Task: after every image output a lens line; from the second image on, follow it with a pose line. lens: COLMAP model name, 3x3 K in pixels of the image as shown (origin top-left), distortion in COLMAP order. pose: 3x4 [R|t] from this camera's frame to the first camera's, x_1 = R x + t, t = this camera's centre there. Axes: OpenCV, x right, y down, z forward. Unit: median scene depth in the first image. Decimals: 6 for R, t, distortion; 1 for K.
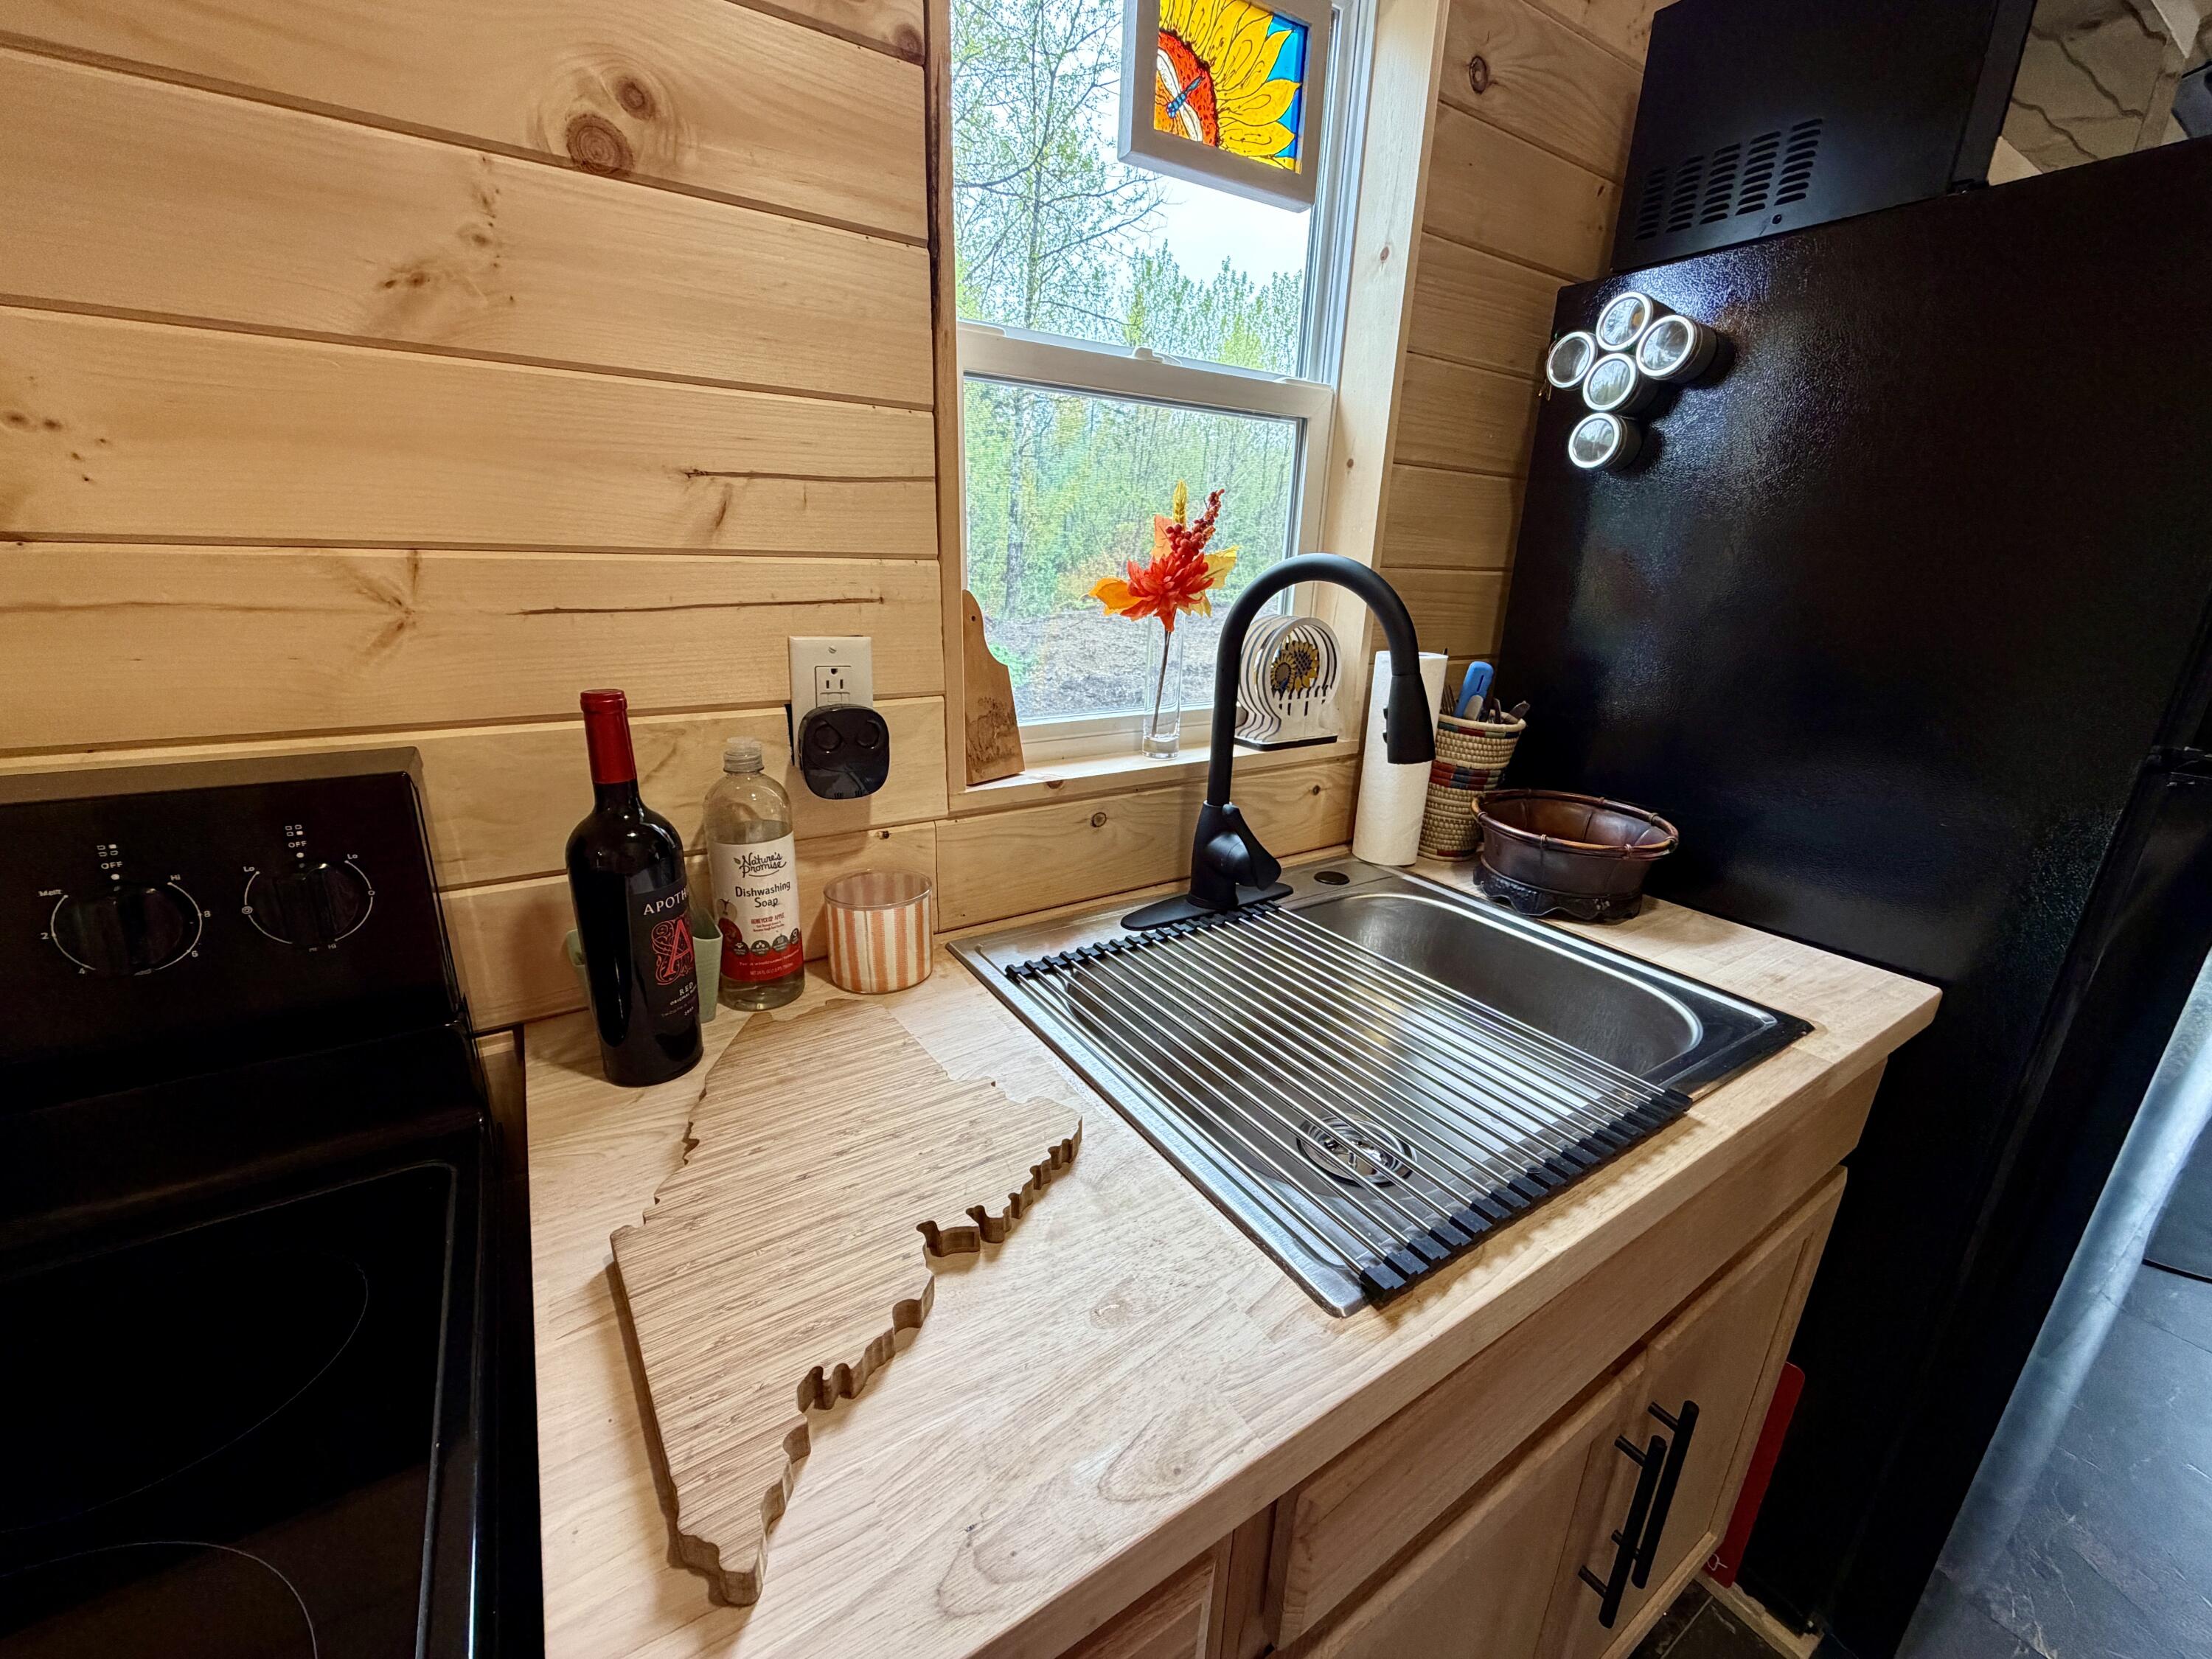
lens RADIAL K [[893.7, 0, 1106.0], [0, 893.7, 829.5], [0, 0, 1]] dist [-0.001636, -0.000157]
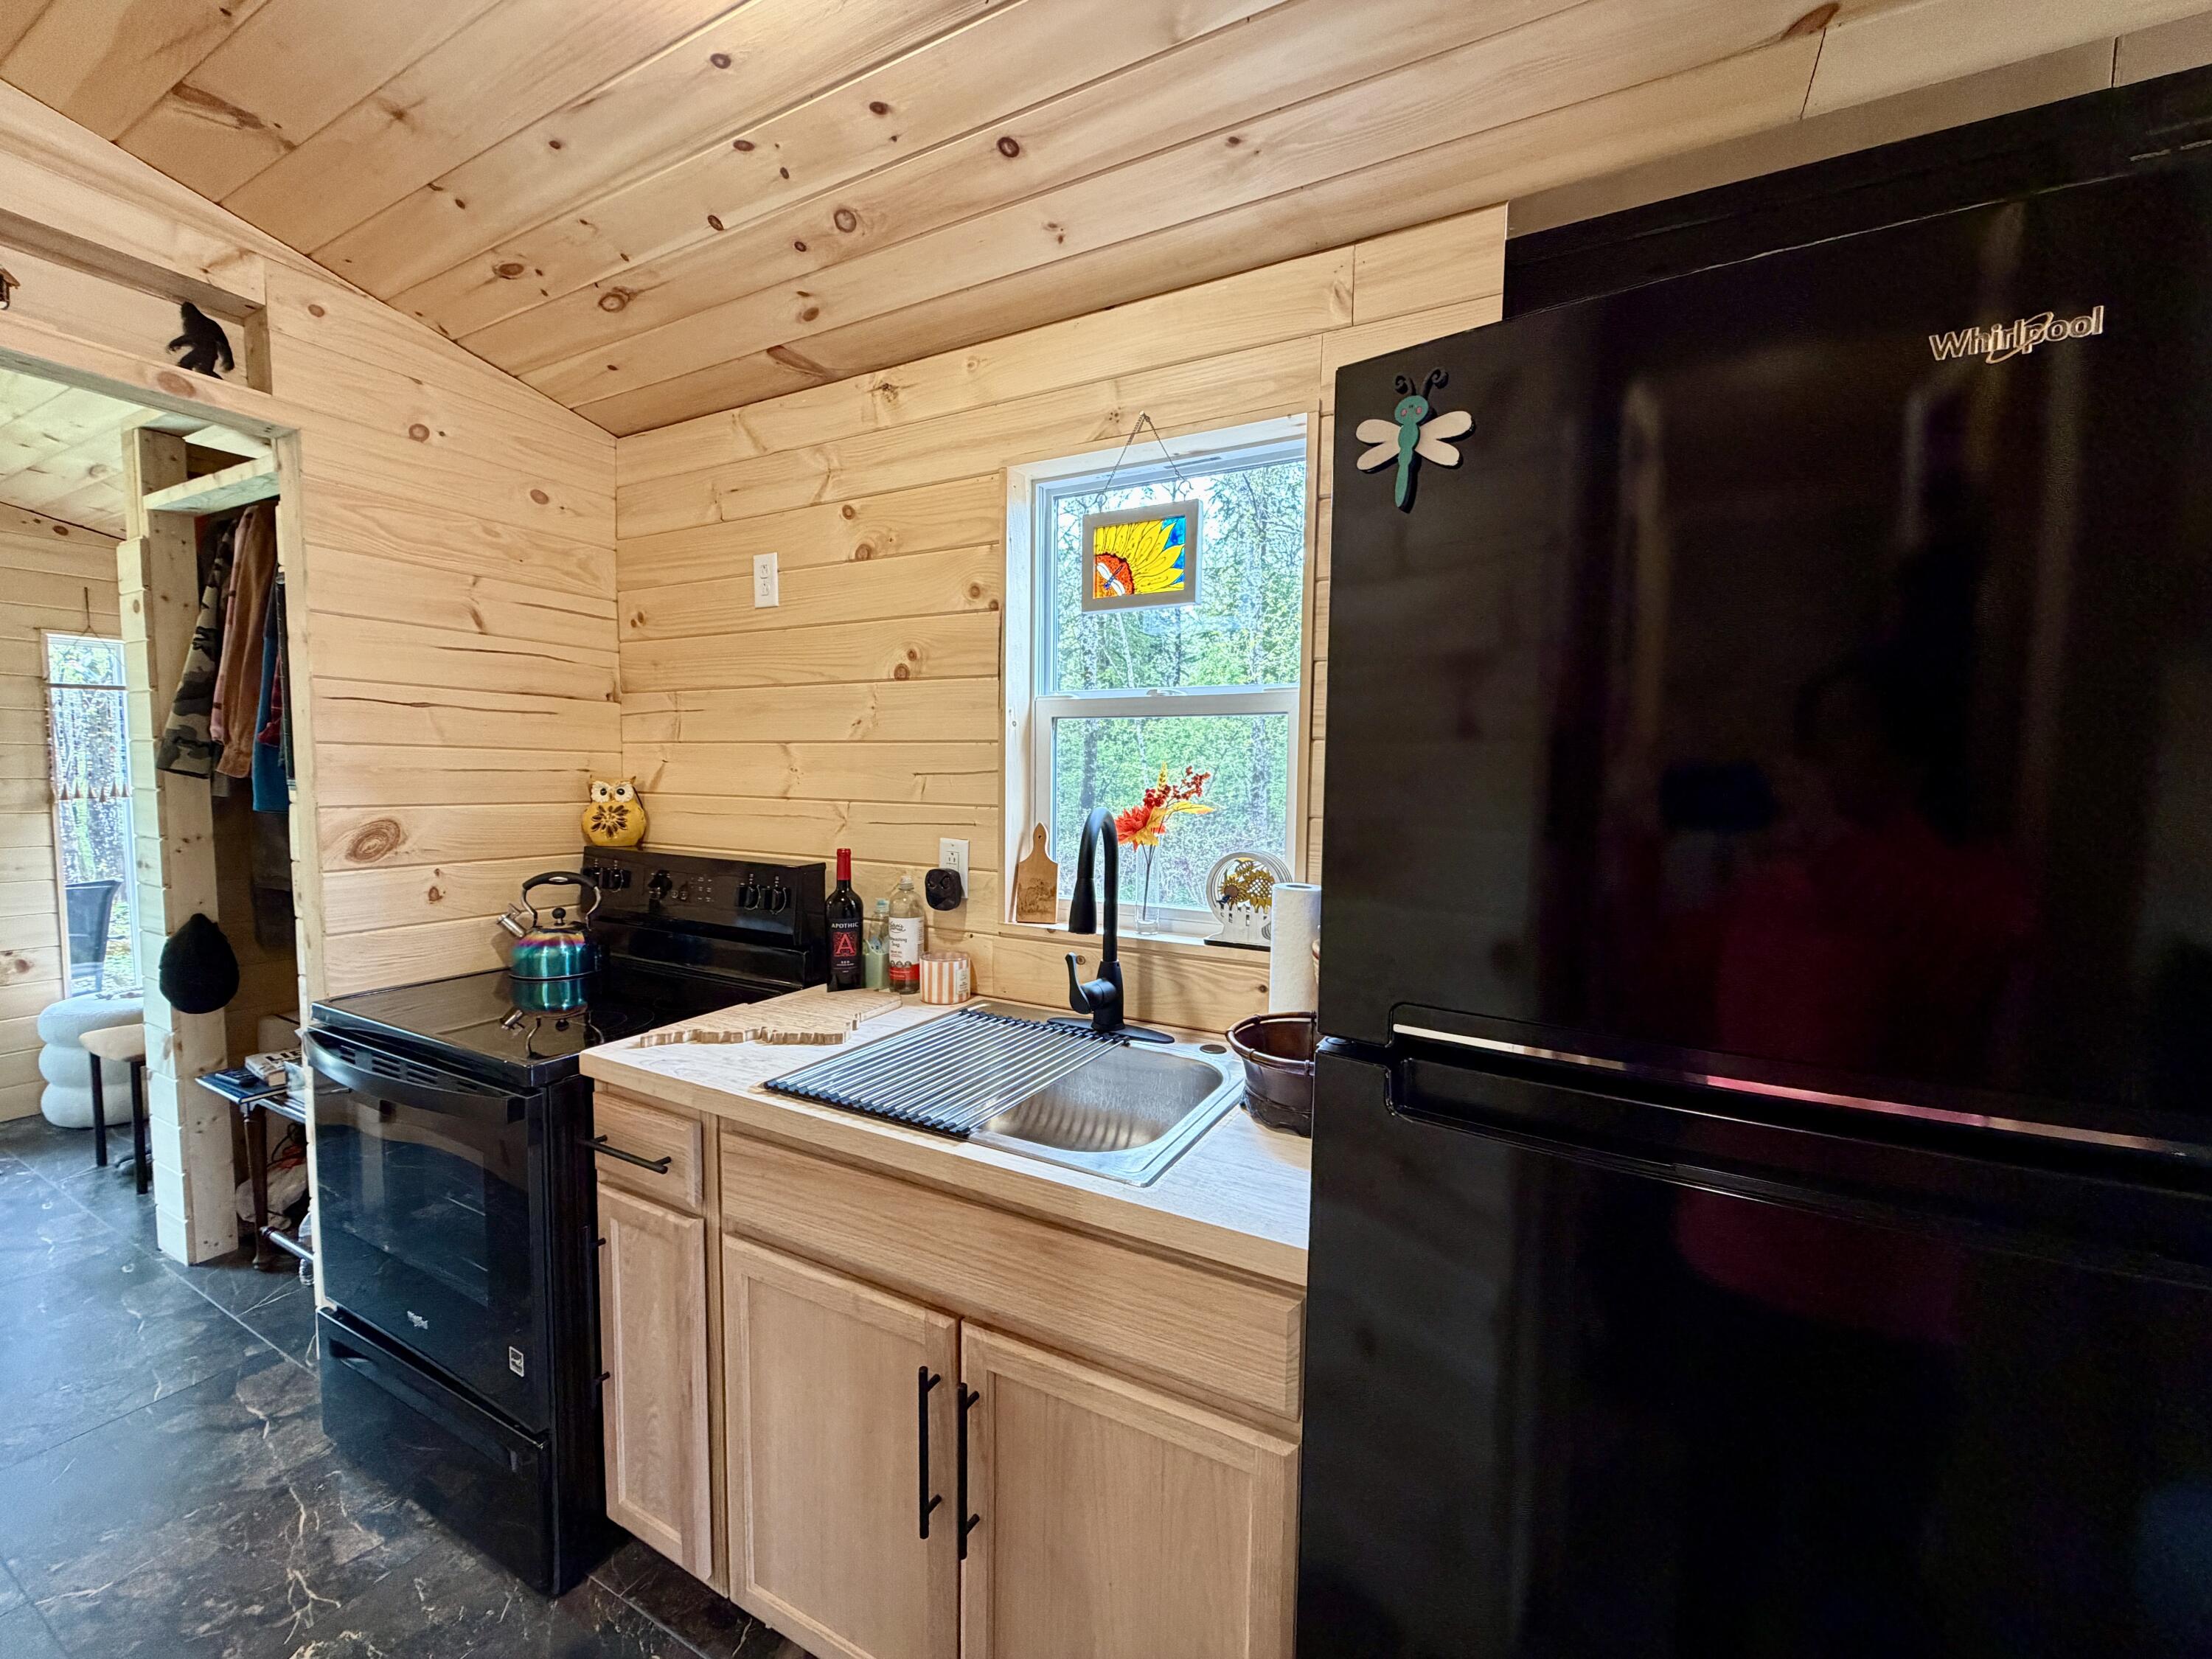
lens RADIAL K [[880.3, 0, 1106.0], [0, 880.3, 829.5], [0, 0, 1]] dist [-0.000019, -0.000002]
pose [[0.483233, 0.033437, -0.874853, 1.891465], [-0.262632, 0.958785, -0.108422, -0.104050], [0.835171, 0.282158, 0.472098, 0.270958]]
